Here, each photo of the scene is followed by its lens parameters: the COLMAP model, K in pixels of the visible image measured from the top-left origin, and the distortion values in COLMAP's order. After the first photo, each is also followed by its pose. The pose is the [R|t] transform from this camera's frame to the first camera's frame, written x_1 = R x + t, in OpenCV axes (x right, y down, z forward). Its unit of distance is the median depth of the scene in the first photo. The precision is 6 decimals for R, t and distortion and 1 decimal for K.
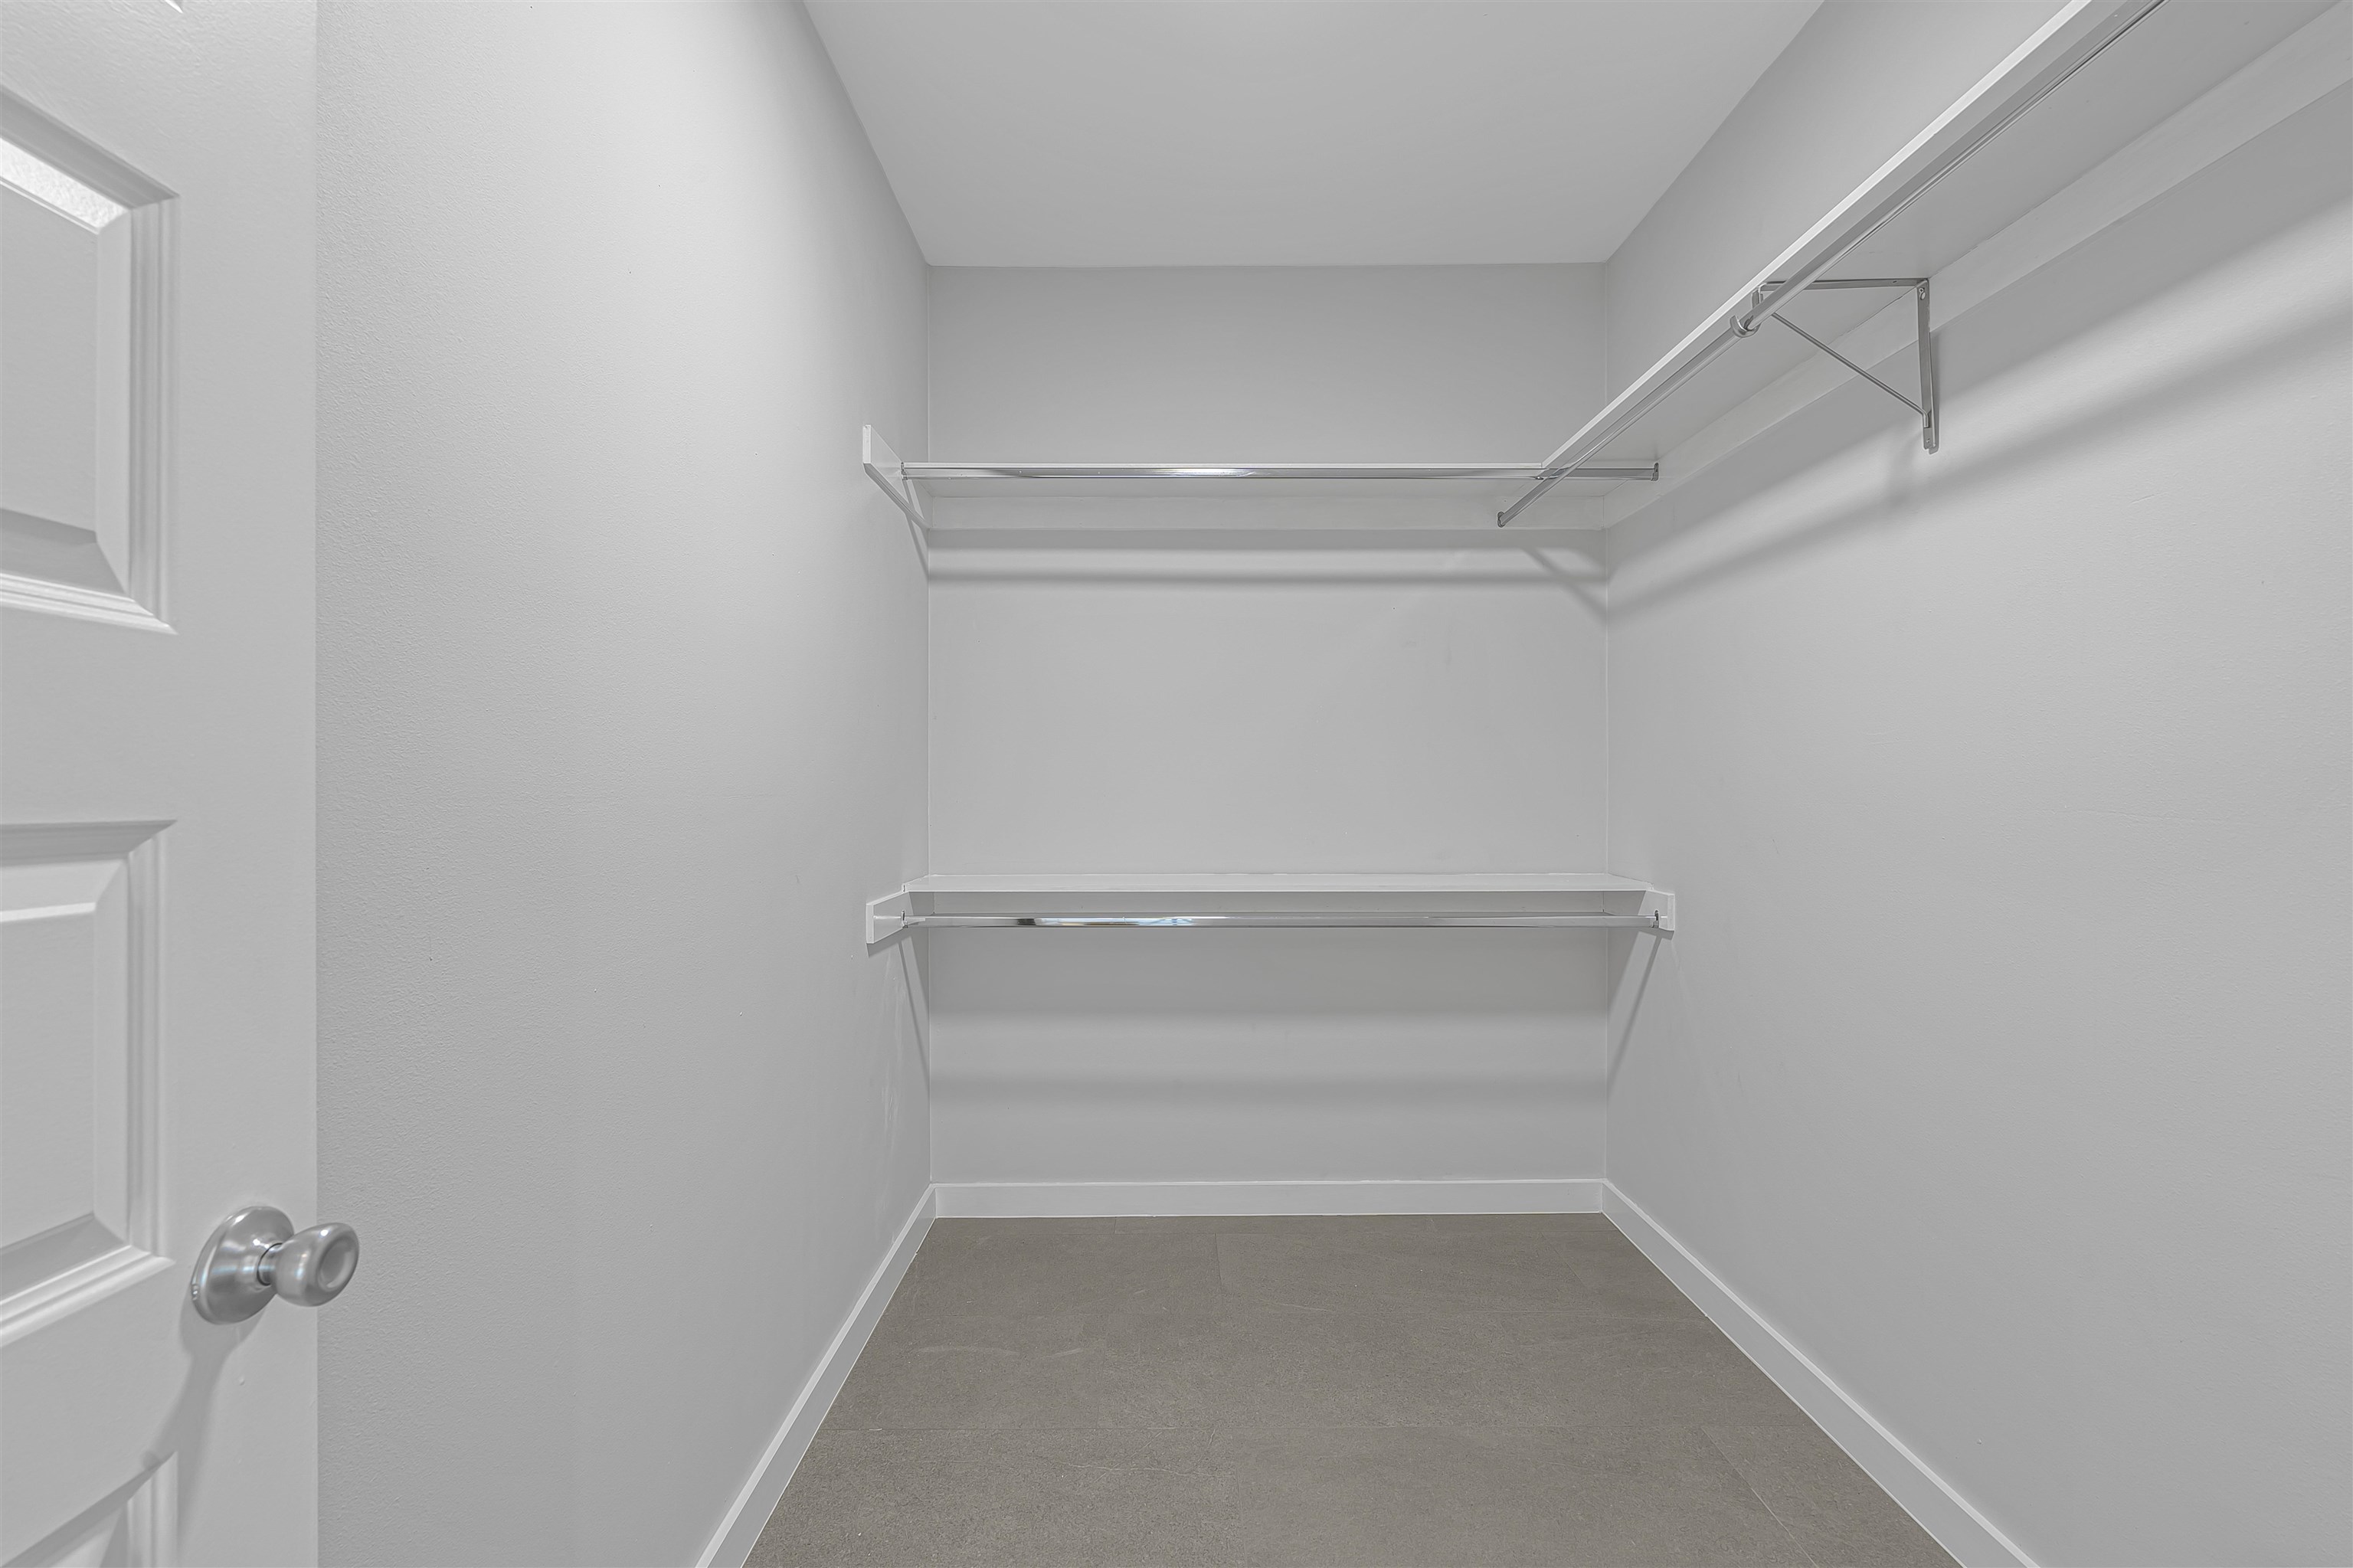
lens RADIAL K [[1051.6, 0, 1182.0], [0, 1051.6, 772.3], [0, 0, 1]] dist [-0.002608, 0.000871]
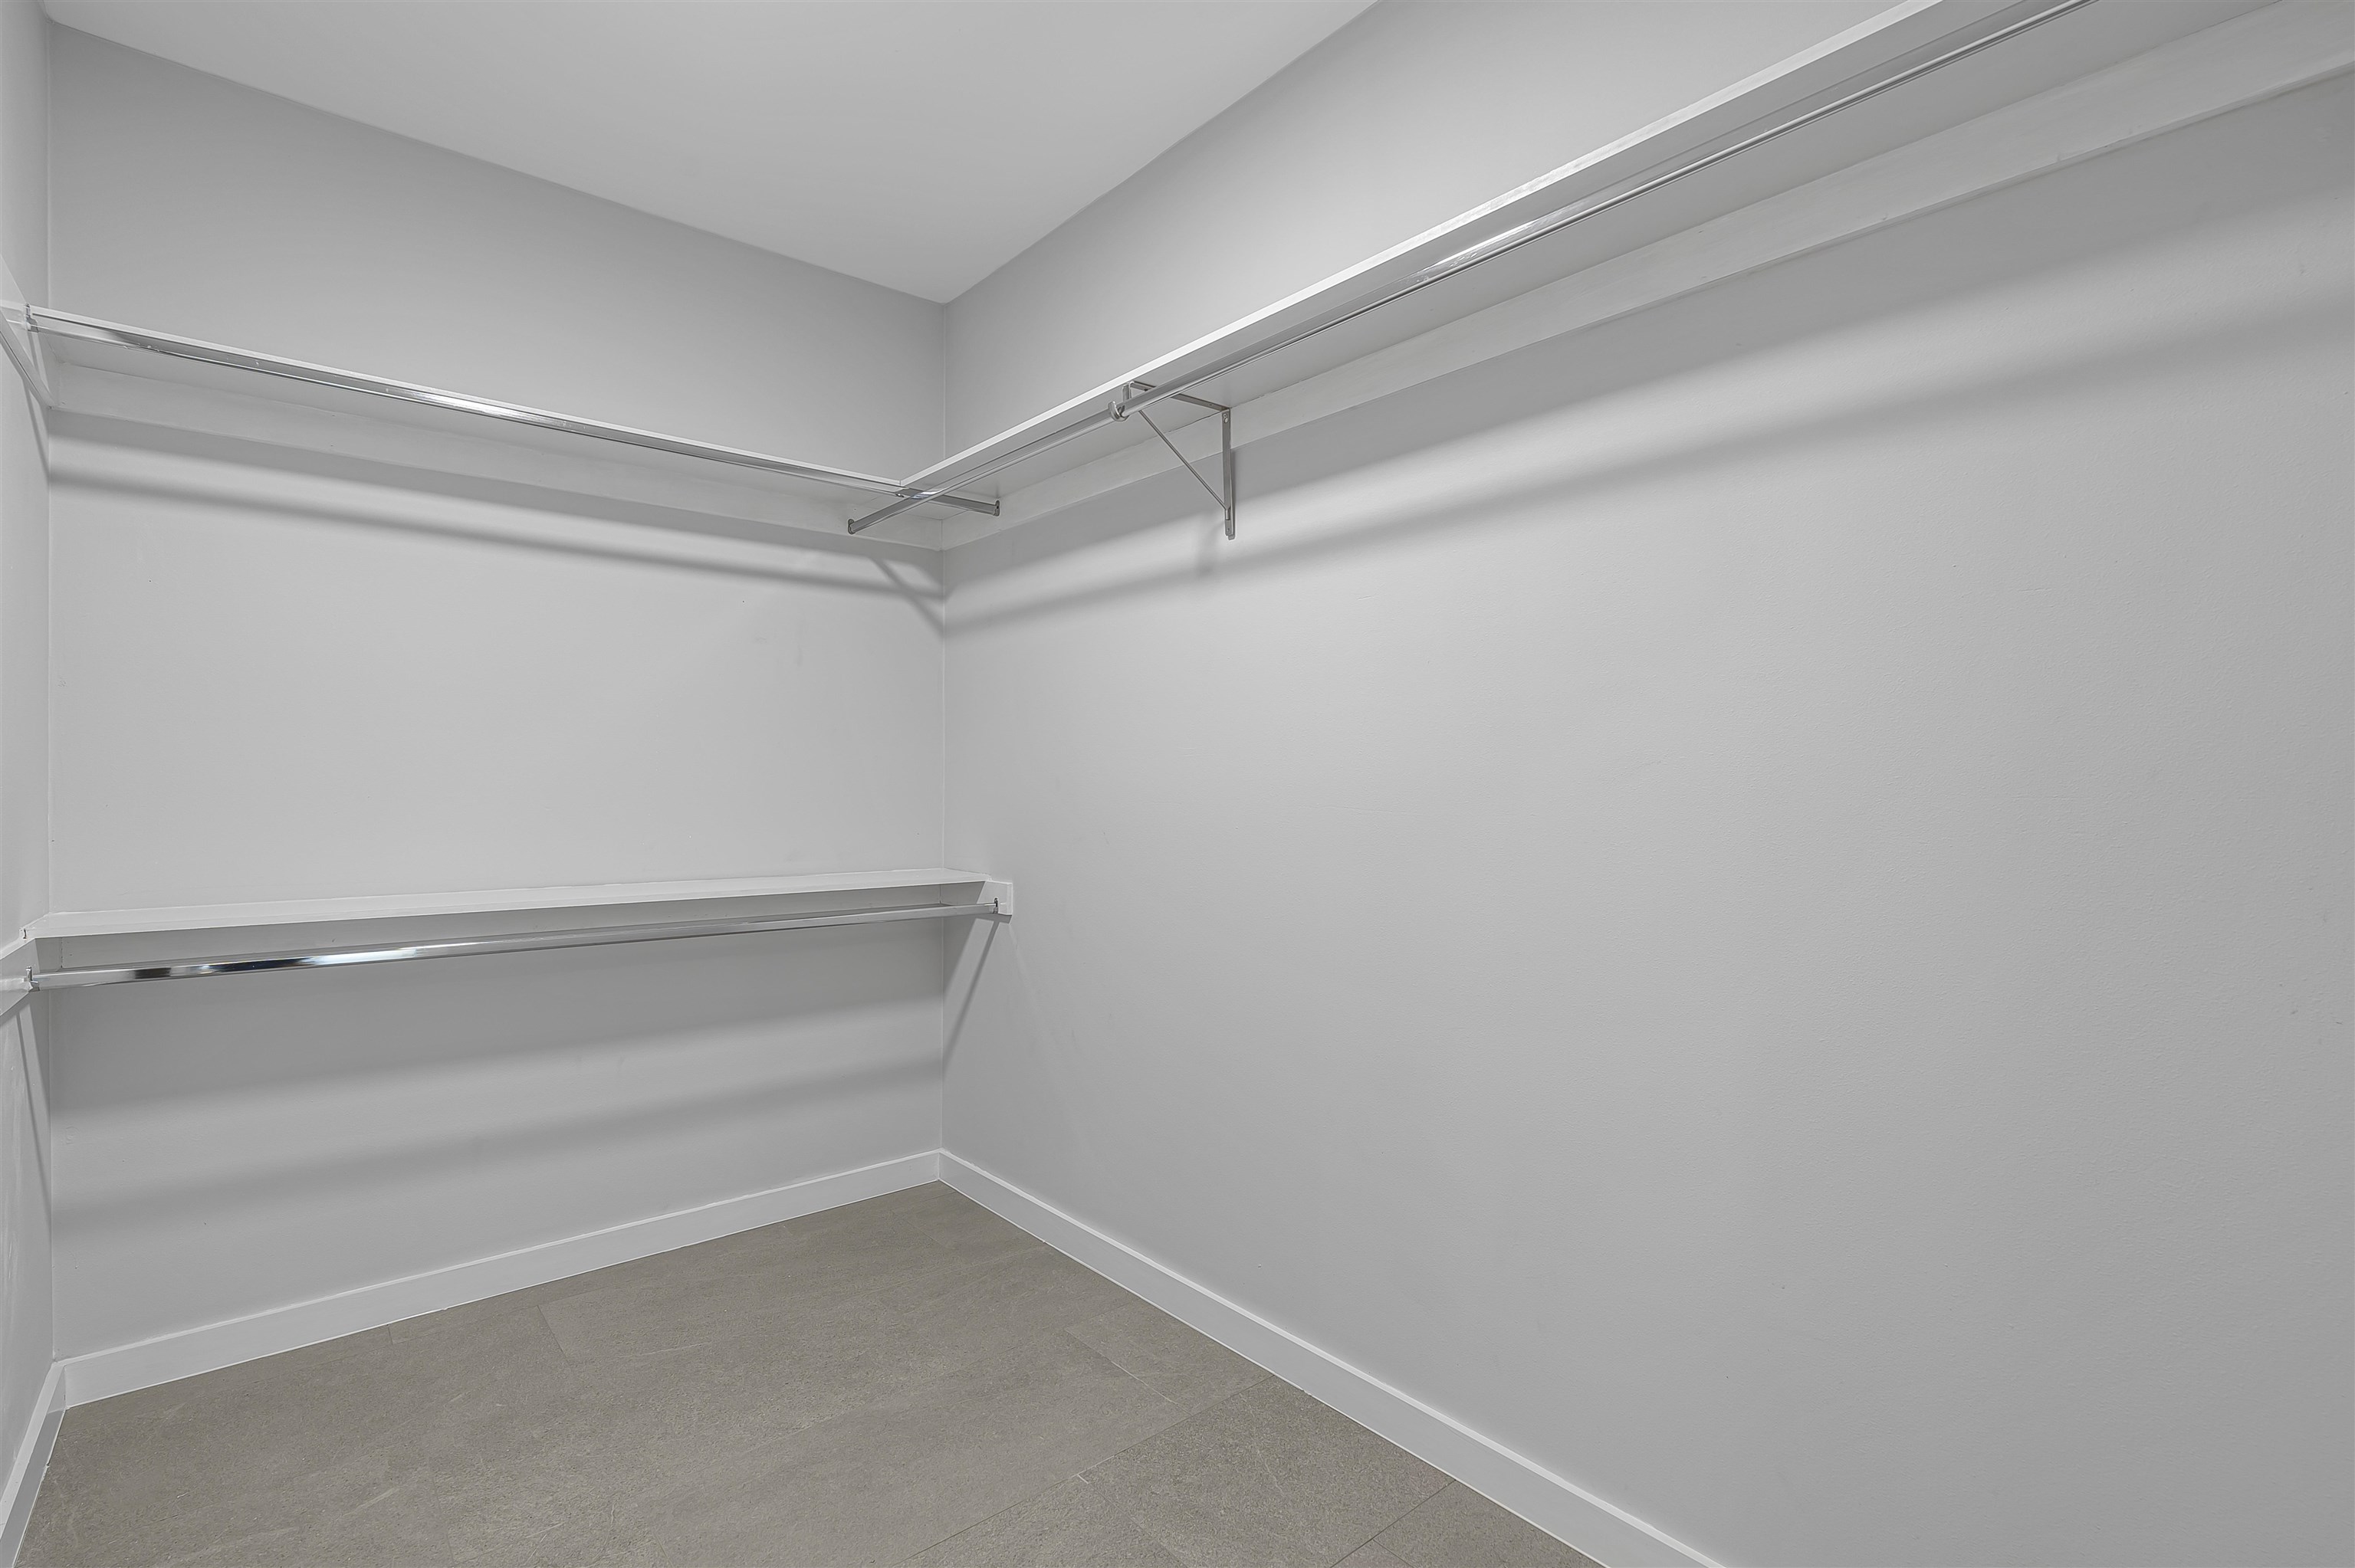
lens RADIAL K [[1056.6, 0, 1177.6], [0, 1056.6, 775.1], [0, 0, 1]] dist [-0.006001, 0.001824]
pose [[0.769492, 0.011701, 0.638549, -0.120482], [-0.012987, 0.999912, -0.002672, 0.000049], [-0.638524, -0.006237, 0.769577, 0.005011]]
